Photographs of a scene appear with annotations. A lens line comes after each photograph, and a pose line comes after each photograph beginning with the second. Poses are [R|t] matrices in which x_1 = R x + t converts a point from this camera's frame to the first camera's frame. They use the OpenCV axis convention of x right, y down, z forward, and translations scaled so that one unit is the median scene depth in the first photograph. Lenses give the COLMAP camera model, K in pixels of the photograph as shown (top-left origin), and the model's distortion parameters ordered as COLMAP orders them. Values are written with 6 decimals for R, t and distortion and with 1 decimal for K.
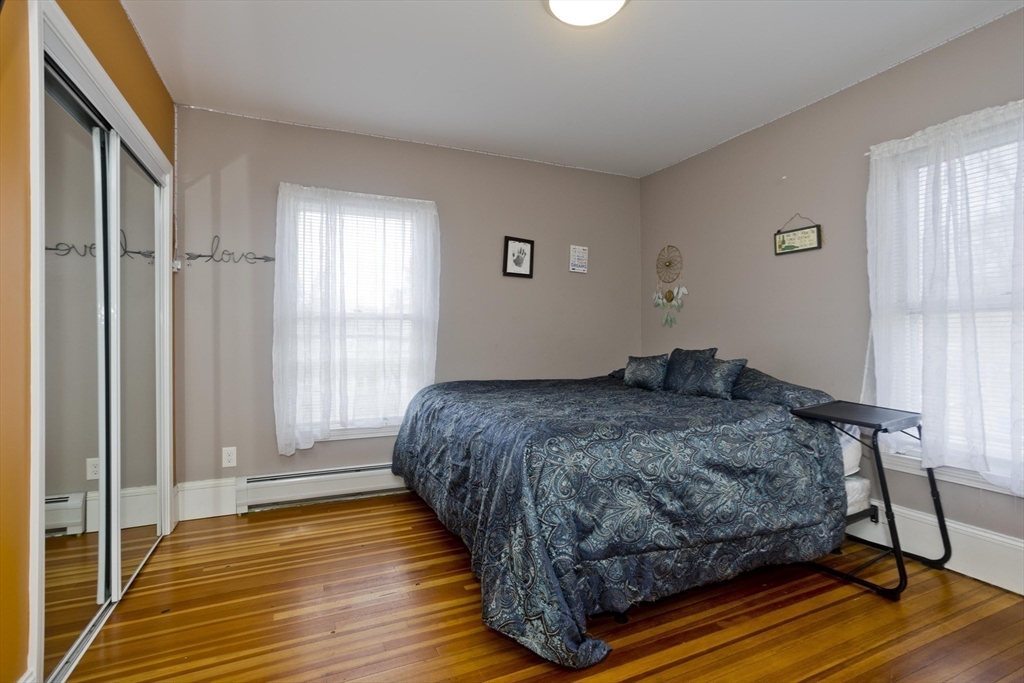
lens RADIAL K [[511.2, 0, 513.2], [0, 511.2, 317.3], [0, 0, 1]] dist [-0.056423, 0.037168]
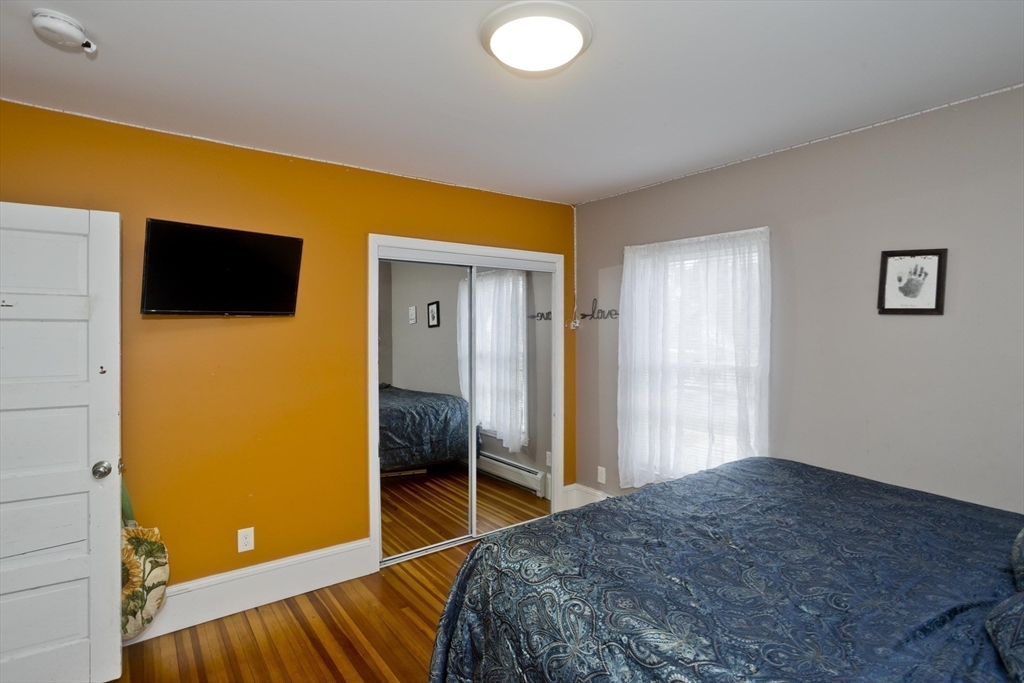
lens RADIAL K [[511.2, 0, 513.2], [0, 511.2, 317.3], [0, 0, 1]] dist [-0.056423, 0.037168]
pose [[0.214447, -0.018280, -0.976564, 0.498738], [0.032146, 0.999415, -0.011648, -0.084855], [0.976206, -0.028895, 0.214910, 0.414874]]
